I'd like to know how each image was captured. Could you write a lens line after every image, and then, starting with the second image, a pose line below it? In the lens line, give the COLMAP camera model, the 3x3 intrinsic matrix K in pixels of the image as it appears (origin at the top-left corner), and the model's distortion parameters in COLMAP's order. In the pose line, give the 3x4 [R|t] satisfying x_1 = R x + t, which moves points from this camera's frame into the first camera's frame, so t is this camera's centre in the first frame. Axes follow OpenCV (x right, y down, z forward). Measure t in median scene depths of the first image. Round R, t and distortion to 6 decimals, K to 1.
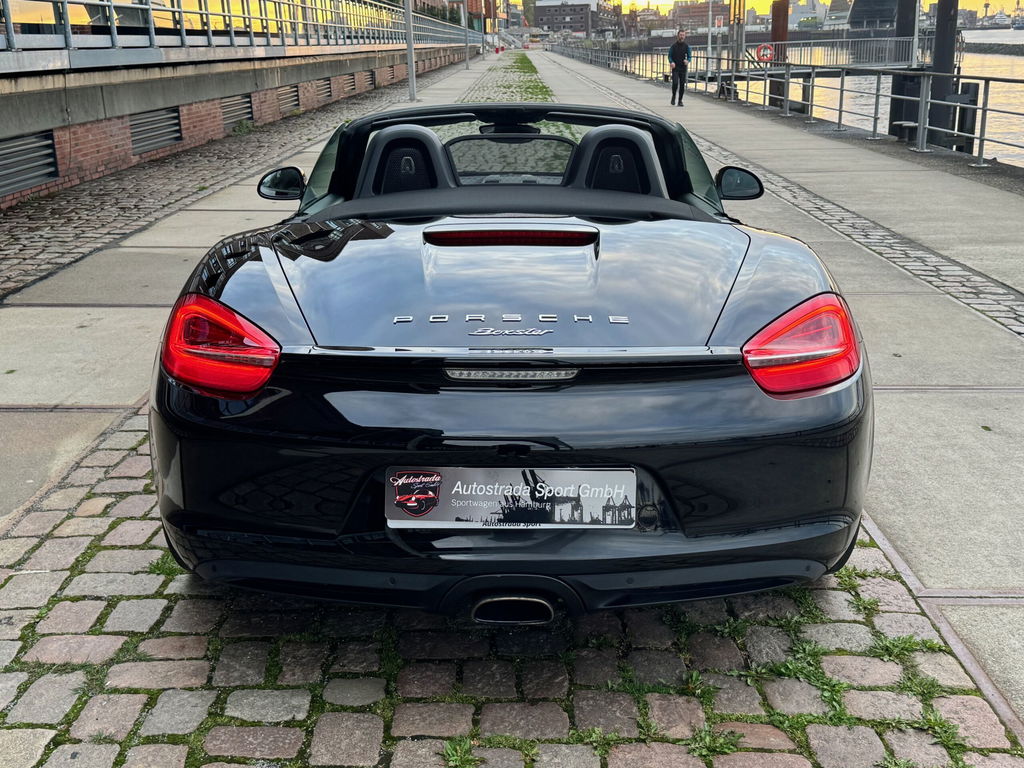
lens RADIAL K [[1172.8, 0, 509.7], [0, 1172.8, 381.6], [0, 0, 1]] dist [0.084340, 0.000000]
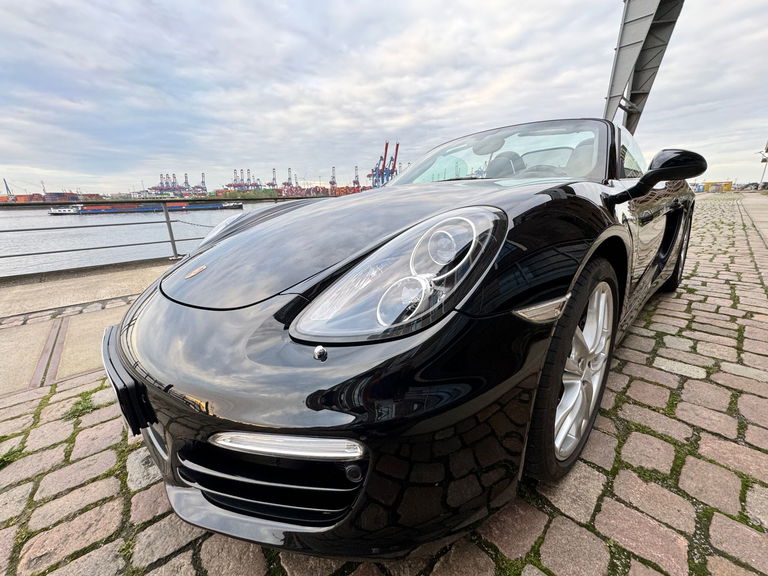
lens RADIAL K [[307.6, 0, 388.9], [0, 307.6, 283.1], [0, 0, 1]] dist [-0.001801, -0.000423]
pose [[-0.686549, -0.157007, 0.709929, -0.392494], [0.241118, 0.871989, 0.426025, -0.440729], [-0.685939, 0.463664, -0.560806, 2.379120]]
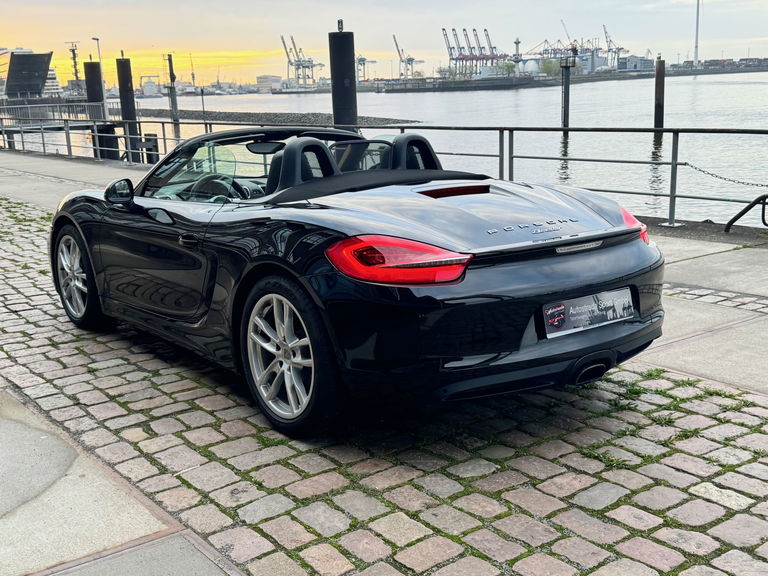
lens RADIAL K [[879.6, 0, 382.4], [0, 879.6, 289.5], [0, 0, 1]] dist [0.084340, 0.000000]
pose [[0.783834, -0.142163, 0.604478, -0.998376], [0.188786, 0.981920, -0.013871, 0.018663], [-0.591577, 0.124989, 0.796501, 0.055885]]
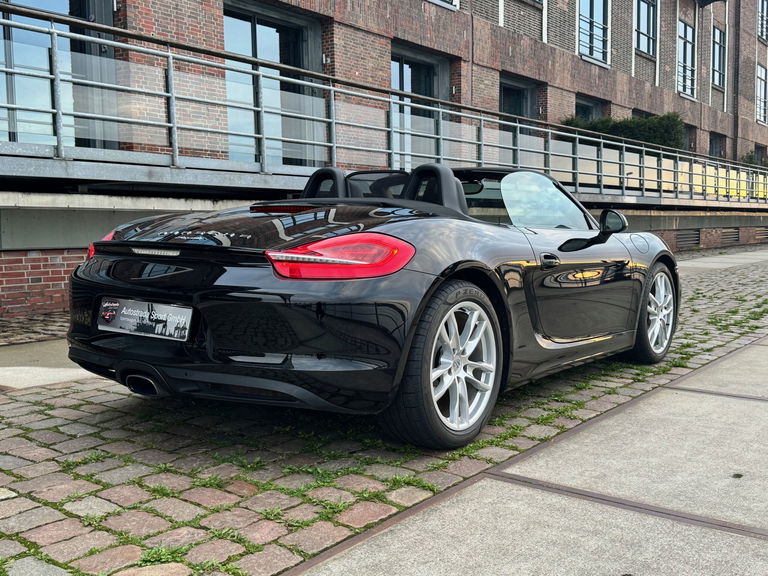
lens RADIAL K [[840.3, 0, 382.9], [0, 840.3, 289.2], [0, 0, 1]] dist [0.100071, 0.000000]
pose [[0.810341, 0.063948, -0.582459, 0.953584], [-0.171426, 0.976409, -0.131296, 0.146281], [0.560322, 0.206243, 0.802187, 0.131641]]
